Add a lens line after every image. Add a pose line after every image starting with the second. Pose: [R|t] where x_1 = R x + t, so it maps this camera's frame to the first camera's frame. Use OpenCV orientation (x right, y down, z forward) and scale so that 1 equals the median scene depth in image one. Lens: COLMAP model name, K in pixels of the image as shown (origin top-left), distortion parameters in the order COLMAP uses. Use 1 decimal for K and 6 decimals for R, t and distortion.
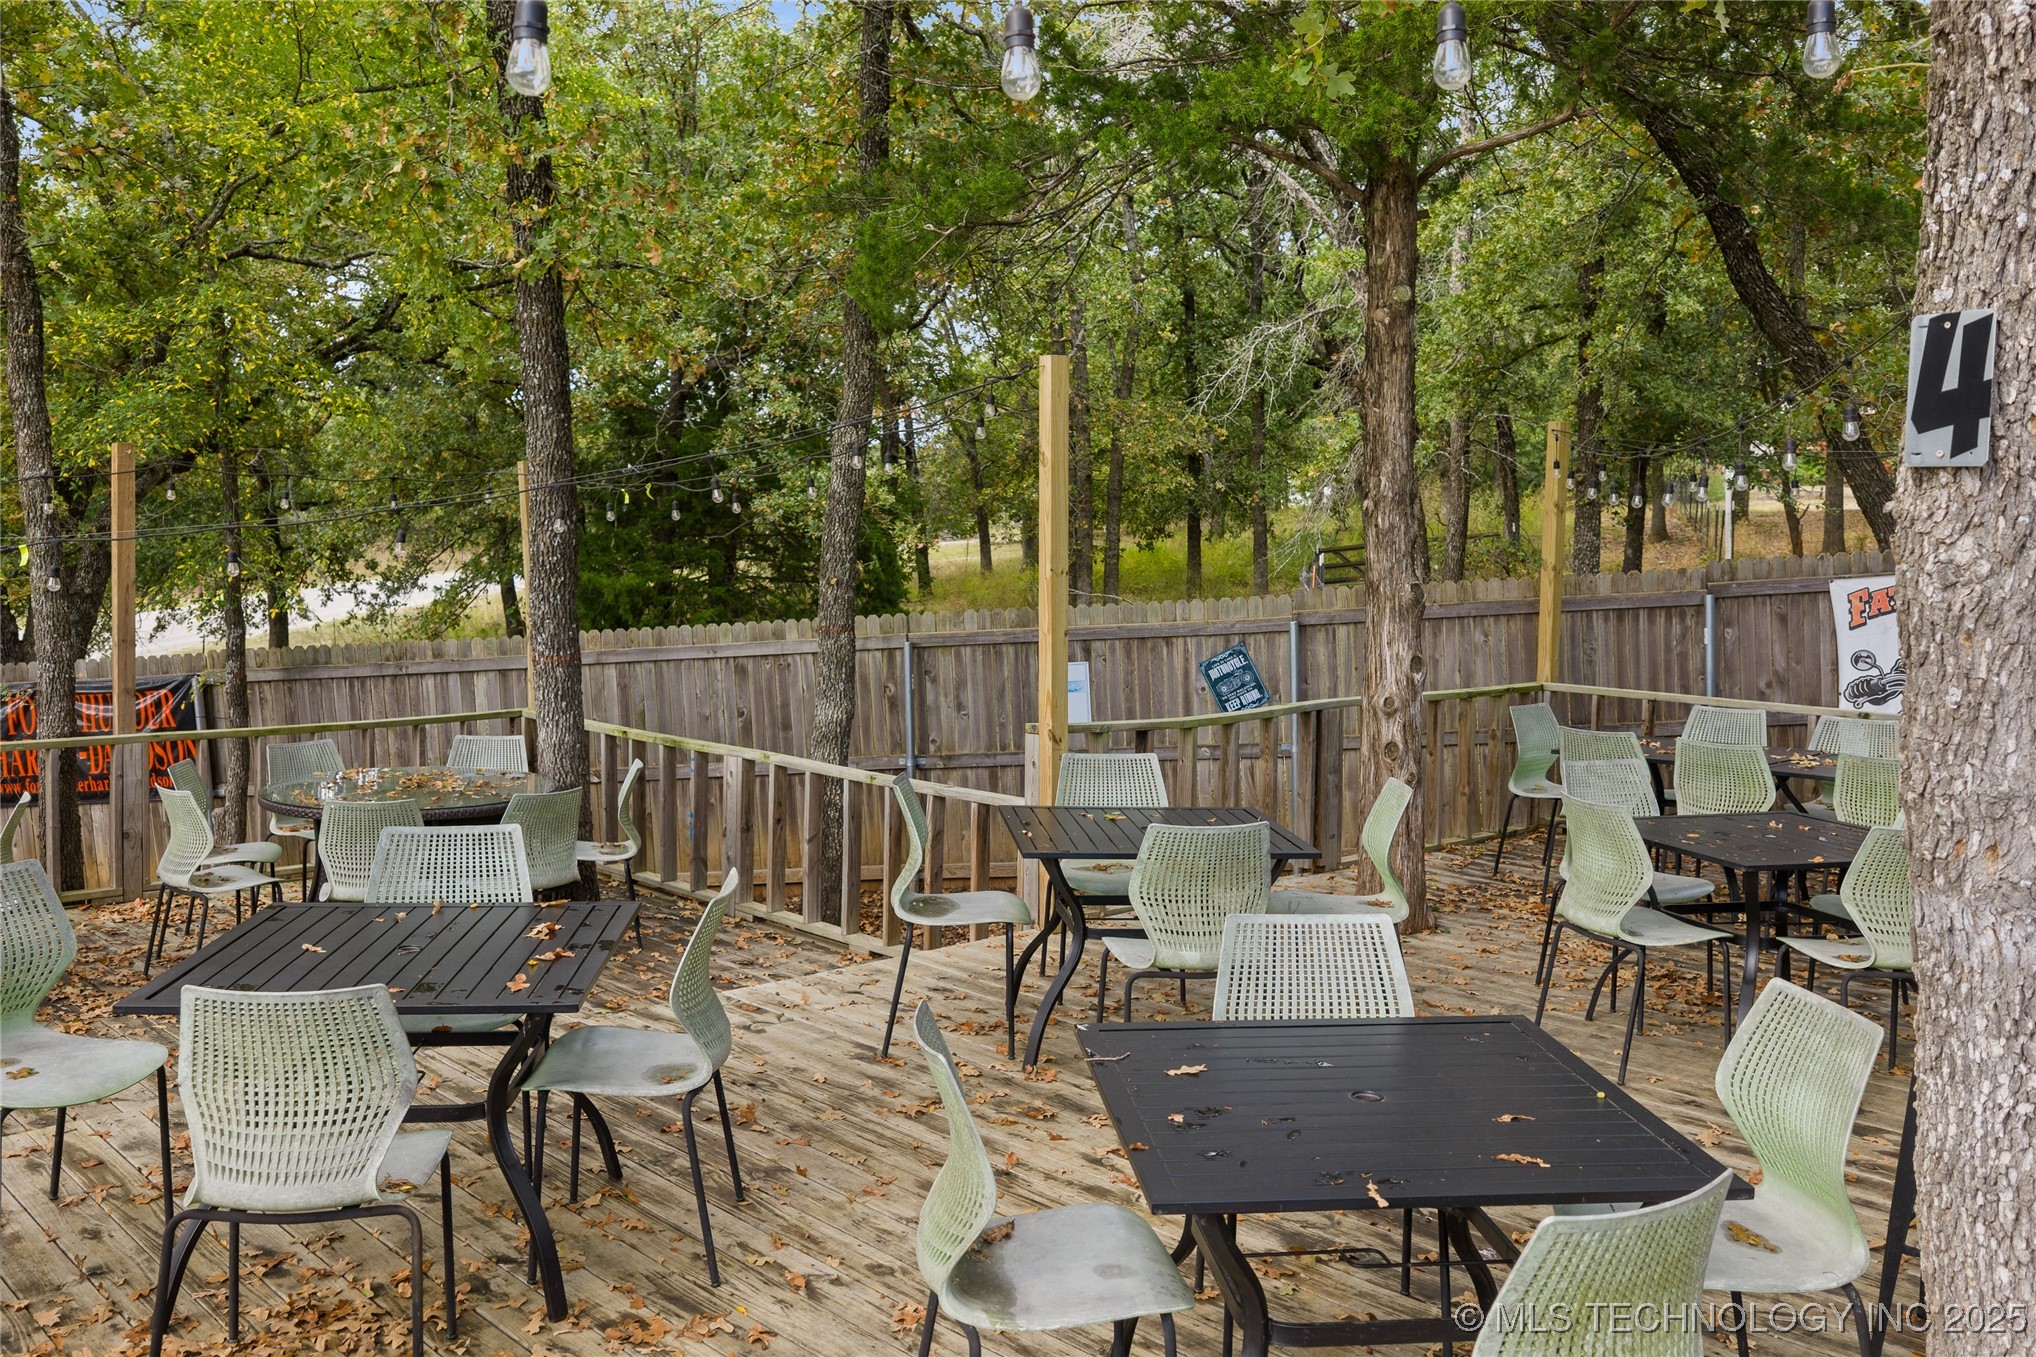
lens RADIAL K [[1739.1, 0, 1018.0], [0, 1739.1, 678.5], [0, 0, 1]] dist [0.006391, 0.004394]
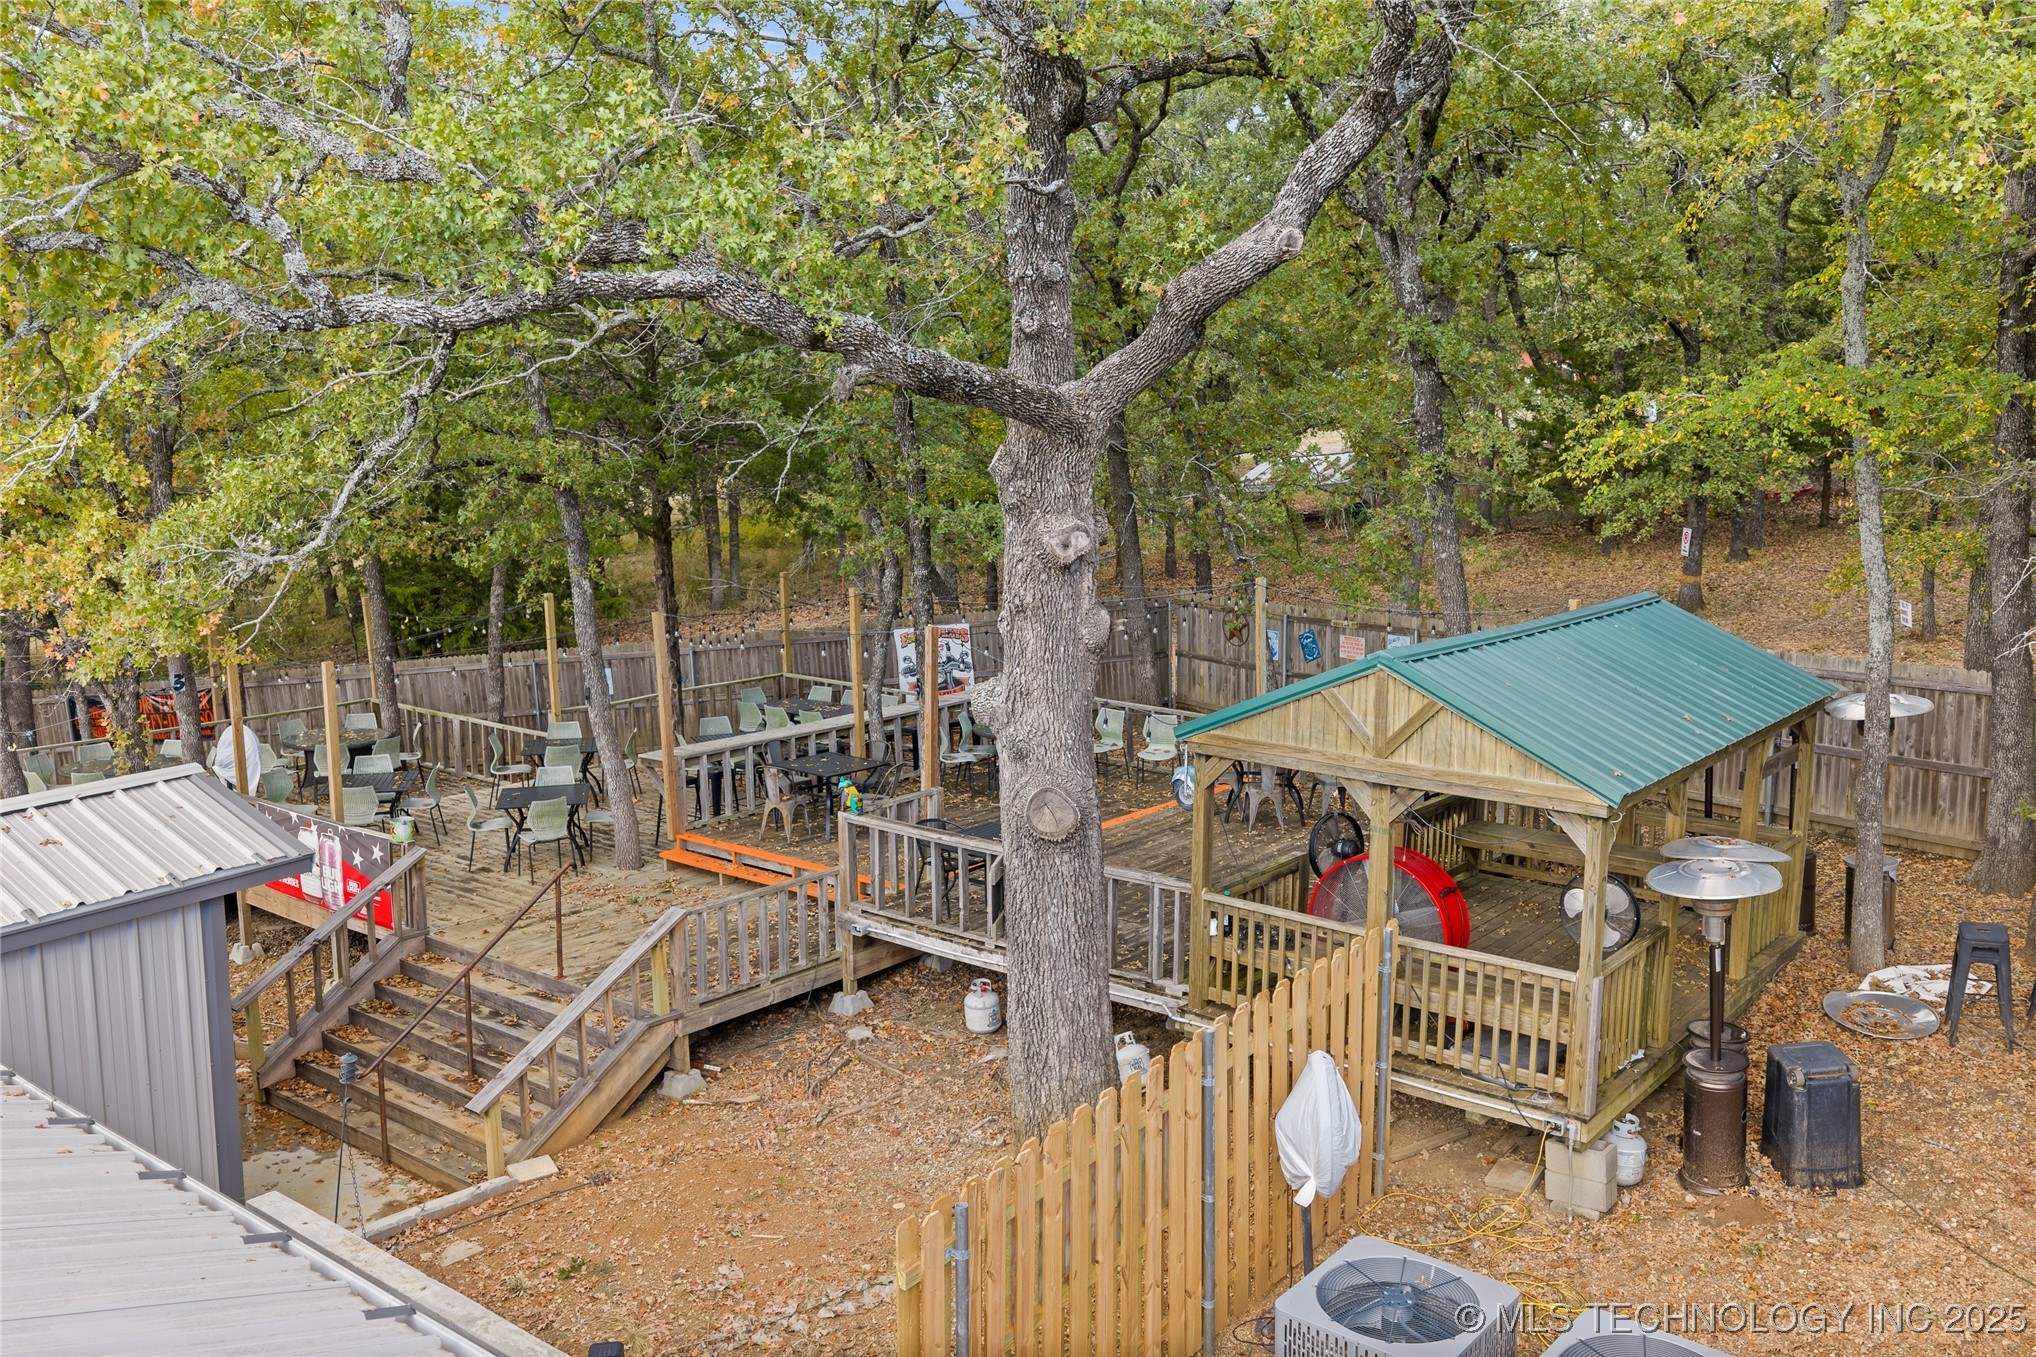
lens RADIAL K [[1739.1, 0, 1018.0], [0, 1739.1, 678.5], [0, 0, 1]] dist [0.006391, 0.004394]
pose [[0.993041, -0.040694, 0.110517, 0.397064], [0.032507, 0.996662, 0.074893, -0.187324], [-0.113196, -0.070779, 0.991048, -1.733879]]
